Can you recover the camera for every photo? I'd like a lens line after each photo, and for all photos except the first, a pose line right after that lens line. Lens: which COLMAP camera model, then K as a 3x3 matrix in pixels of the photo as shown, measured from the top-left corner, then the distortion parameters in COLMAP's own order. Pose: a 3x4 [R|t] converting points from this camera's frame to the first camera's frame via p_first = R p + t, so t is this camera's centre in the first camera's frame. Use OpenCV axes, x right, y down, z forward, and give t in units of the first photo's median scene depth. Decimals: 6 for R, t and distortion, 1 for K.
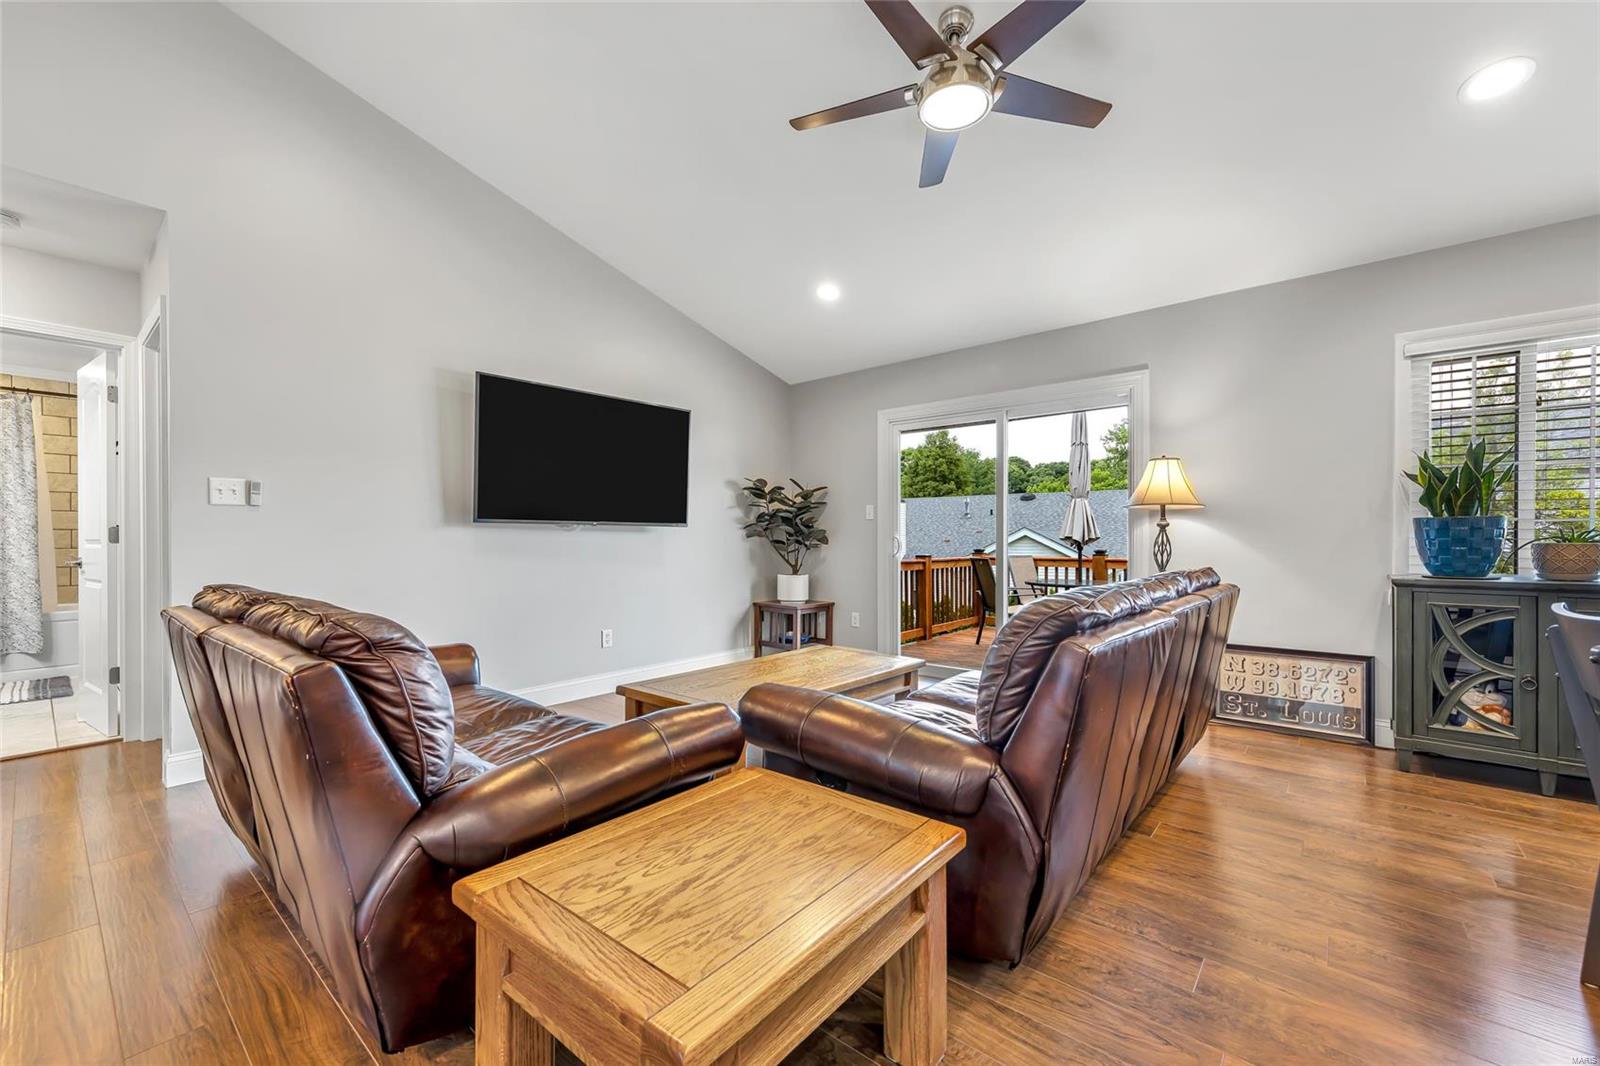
lens RADIAL K [[648.1, 0, 800.0], [0, 648.1, 533.0], [0, 0, 1]] dist [-0.000373, -0.000023]
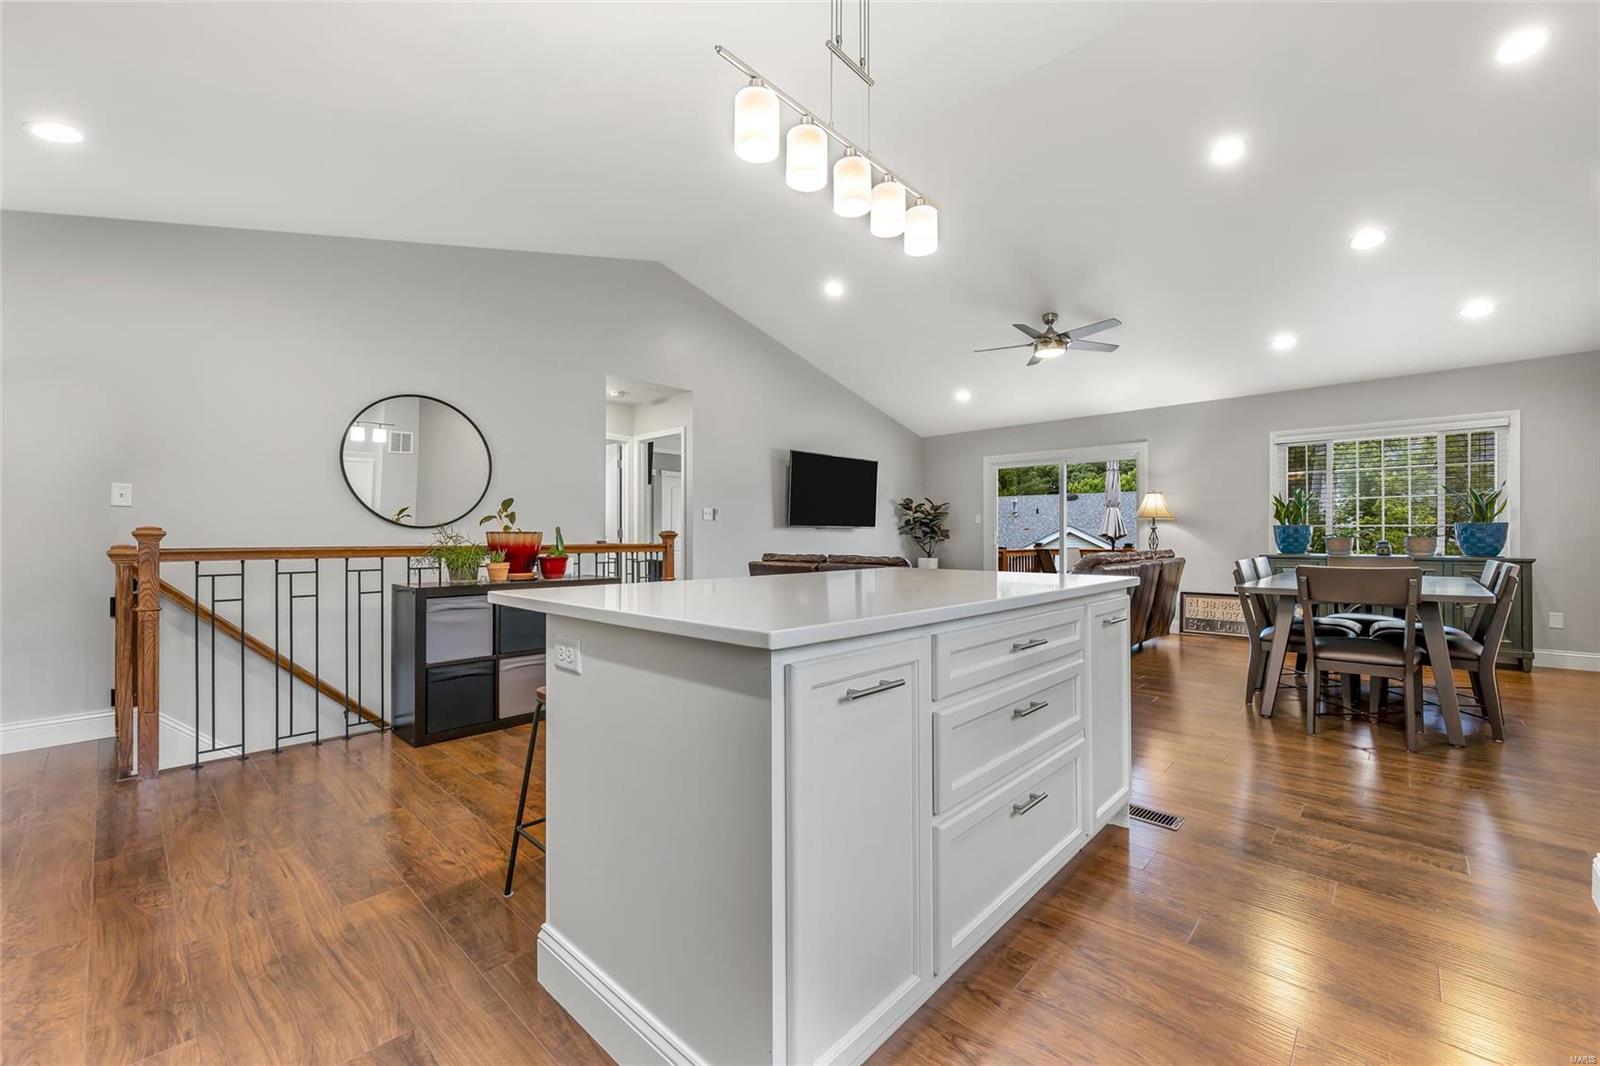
lens RADIAL K [[634.5, 0, 800.0], [0, 634.5, 533.0], [0, 0, 1]] dist [0.000234, 0.000059]
pose [[0.998050, -0.000601, -0.062420, -0.236230], [0.000885, 0.999989, 0.004523, -0.004794], [0.062417, -0.004569, 0.998040, -0.610931]]
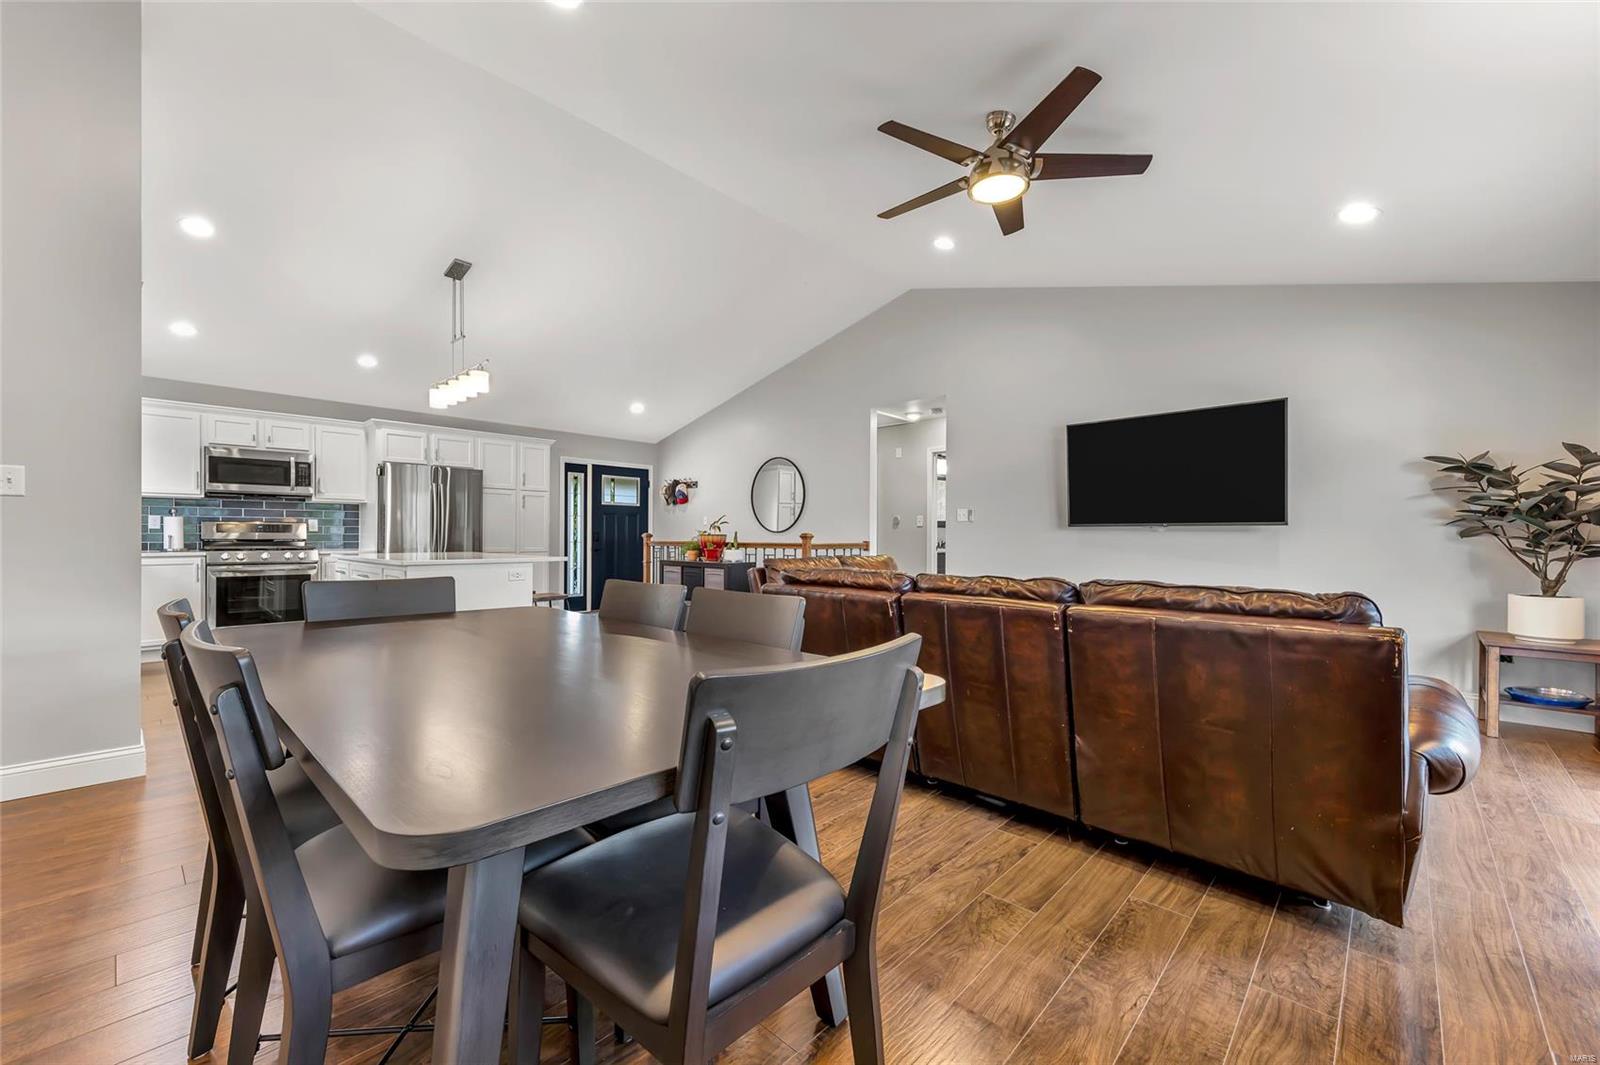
lens RADIAL K [[634.5, 0, 800.0], [0, 634.5, 532.5], [0, 0, 1]] dist [0.000234, 0.000059]
pose [[-0.064412, -0.007320, -0.997897, 0.672352], [0.005311, 0.999956, -0.007677, 0.003372], [0.997909, -0.005795, -0.064370, 0.322490]]
